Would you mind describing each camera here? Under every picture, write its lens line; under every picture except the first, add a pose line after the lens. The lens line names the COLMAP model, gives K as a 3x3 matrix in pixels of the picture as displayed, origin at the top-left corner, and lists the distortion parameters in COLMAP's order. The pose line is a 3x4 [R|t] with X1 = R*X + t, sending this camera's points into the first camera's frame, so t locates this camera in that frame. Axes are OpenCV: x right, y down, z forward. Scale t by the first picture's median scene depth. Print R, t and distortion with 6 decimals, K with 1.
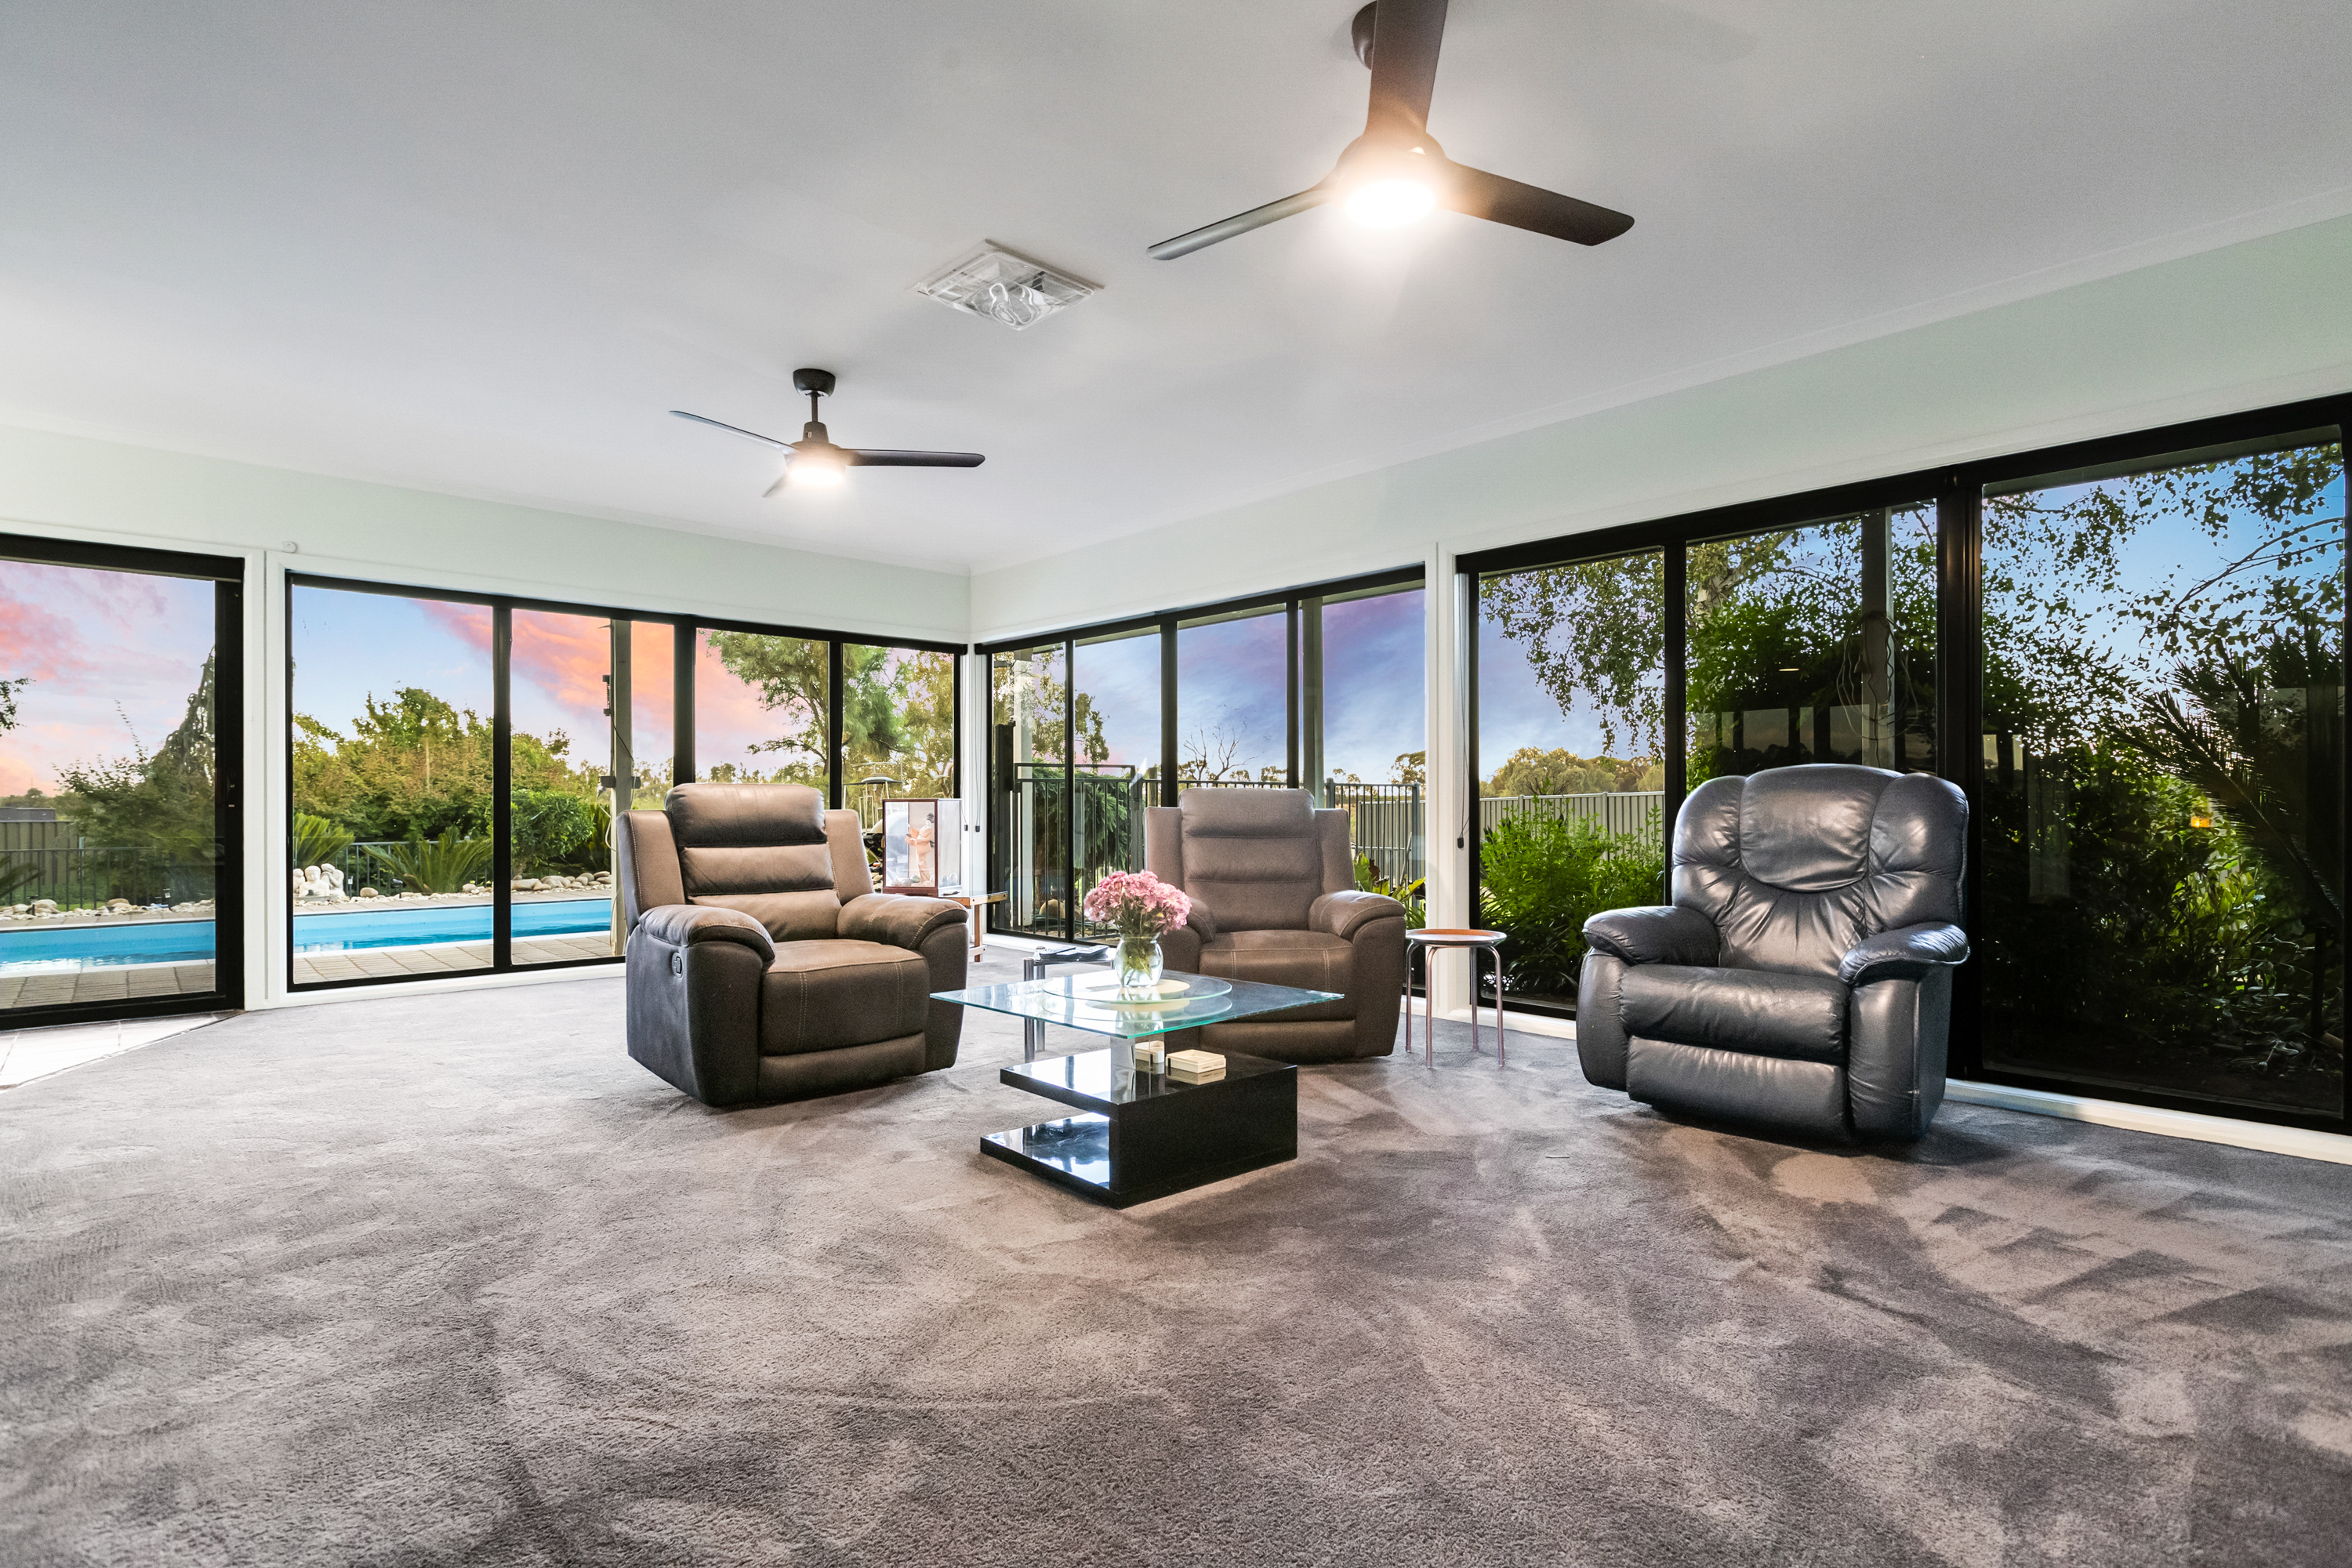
lens RADIAL K [[1156.5, 0, 1177.2], [0, 1156.5, 800.9], [0, 0, 1]] dist [0.000908, -0.003046]
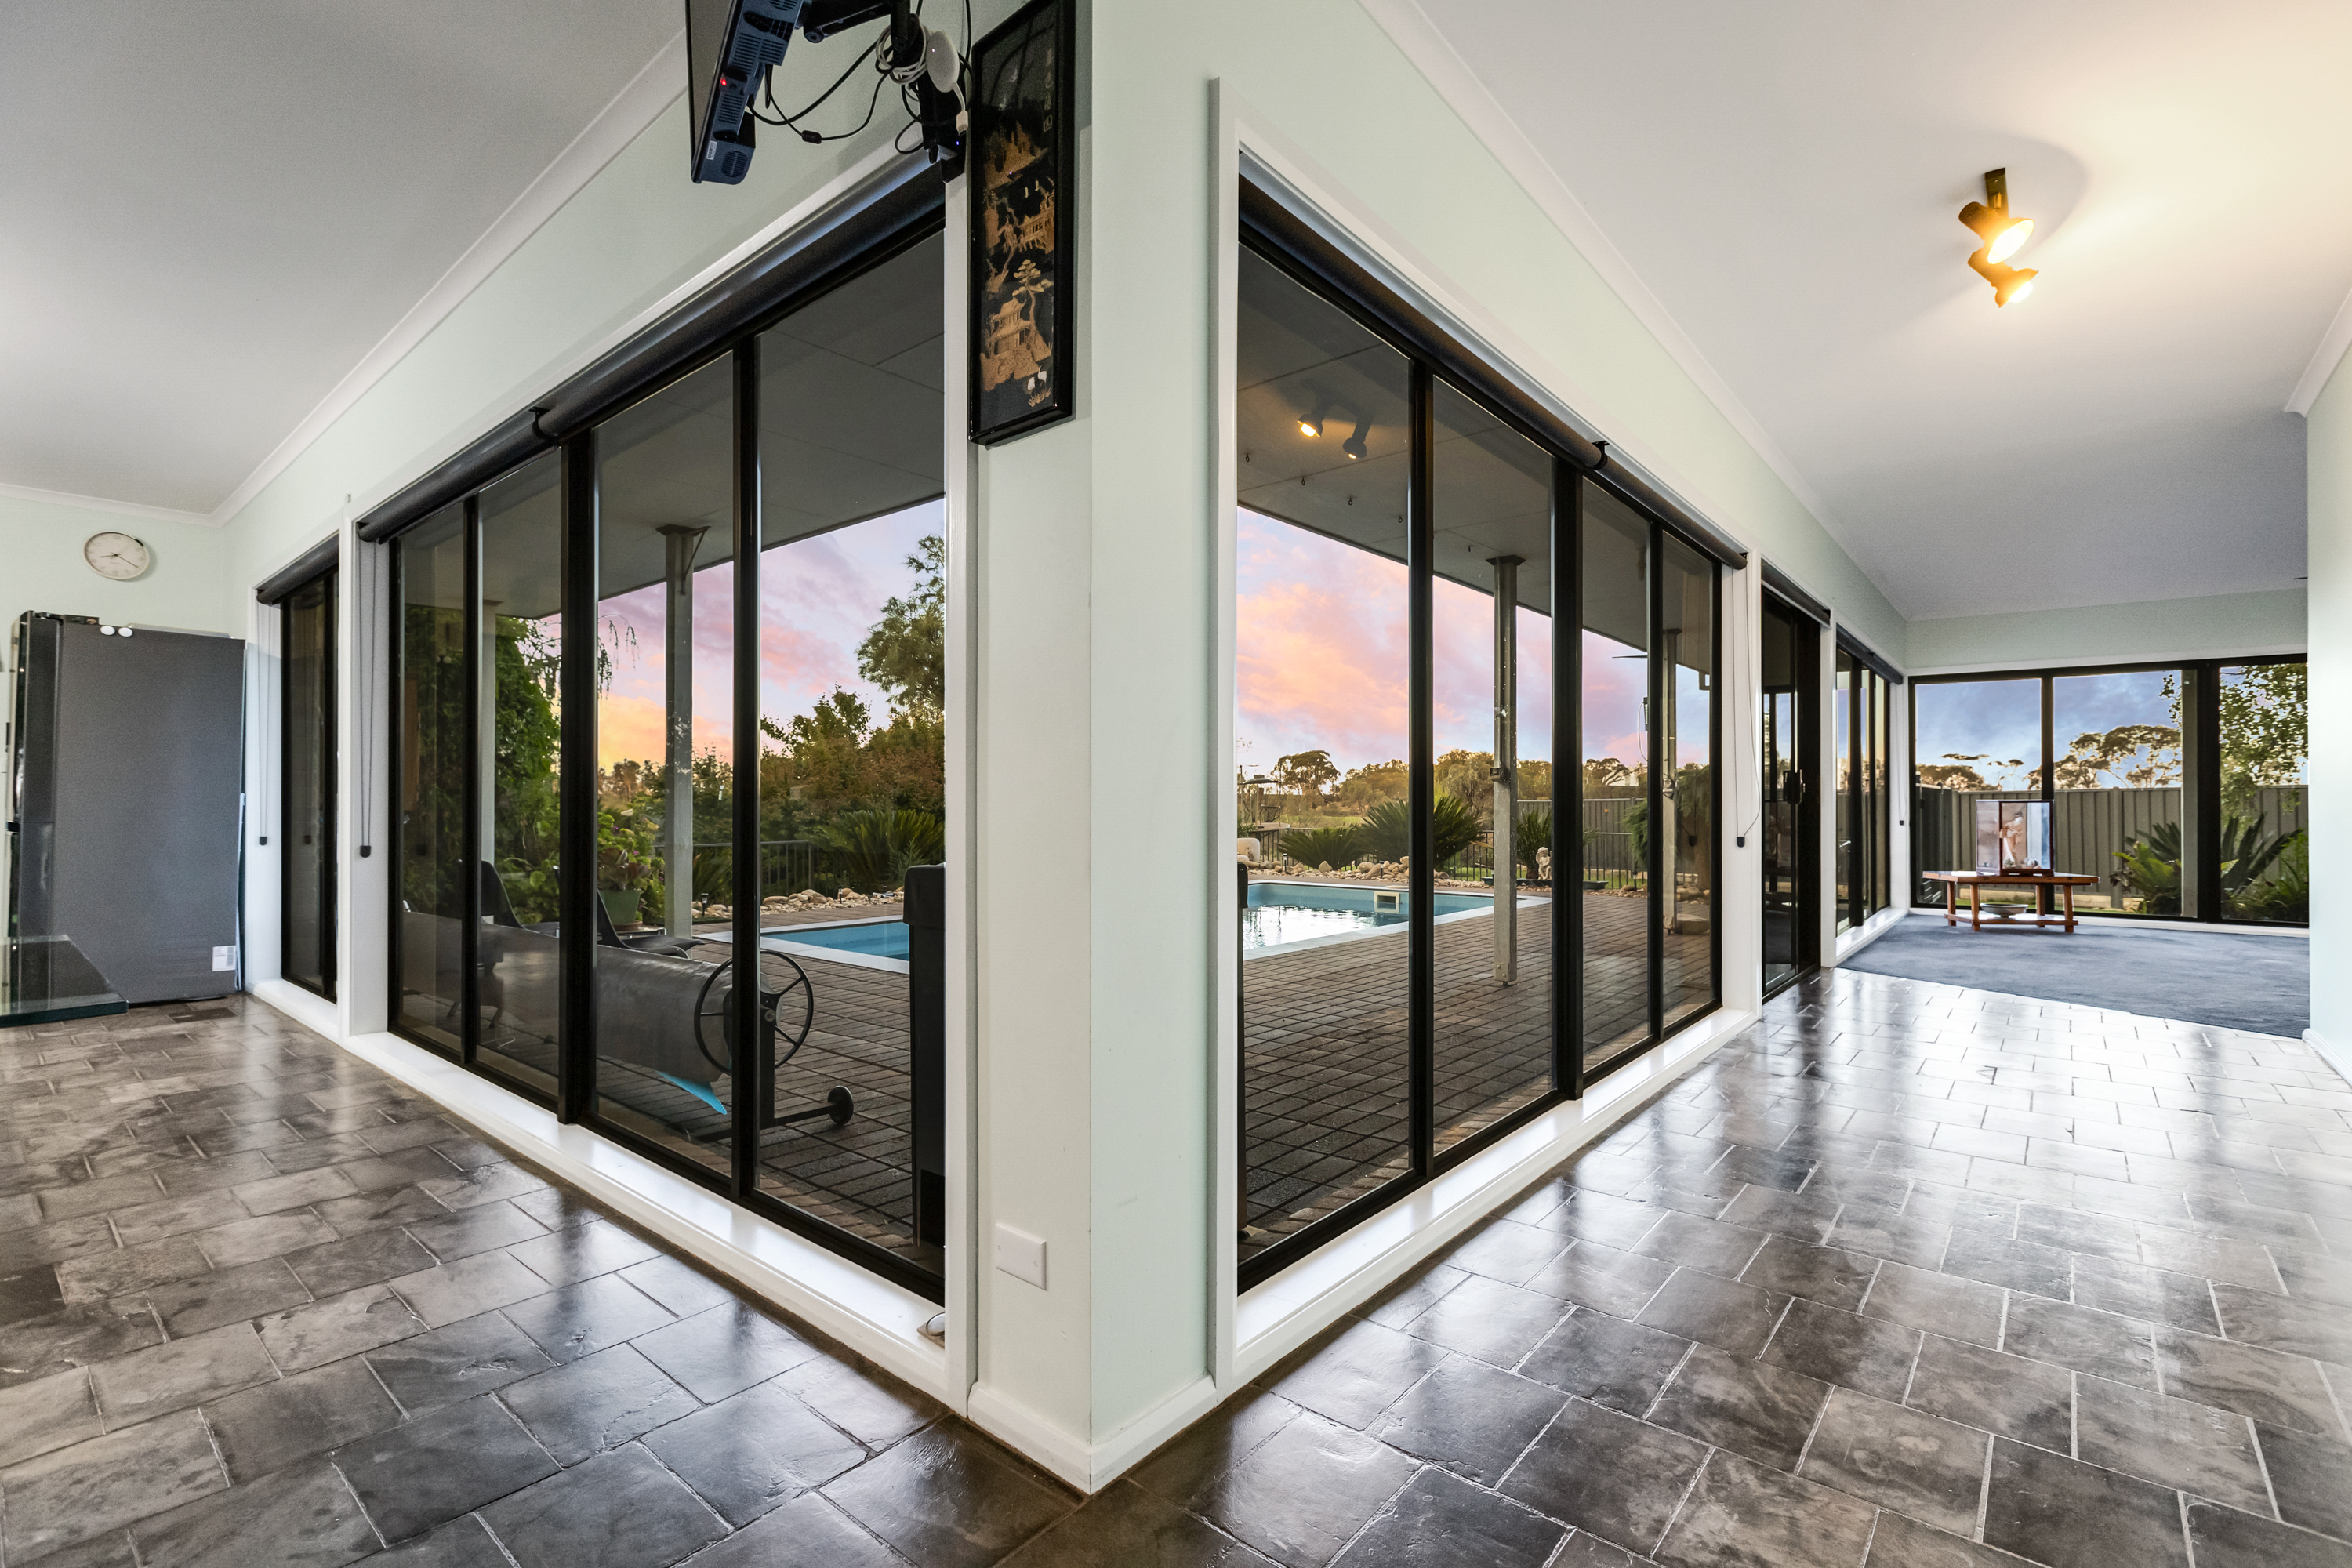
lens RADIAL K [[1037.4, 0, 1198.5], [0, 1037.4, 794.0], [0, 0, 1]] dist [0.002263, 0.000451]
pose [[0.992694, 0.002198, 0.120636, -0.647796], [-0.001765, 0.999992, -0.003693, -0.001220], [-0.120643, 0.003453, 0.992690, -0.082313]]
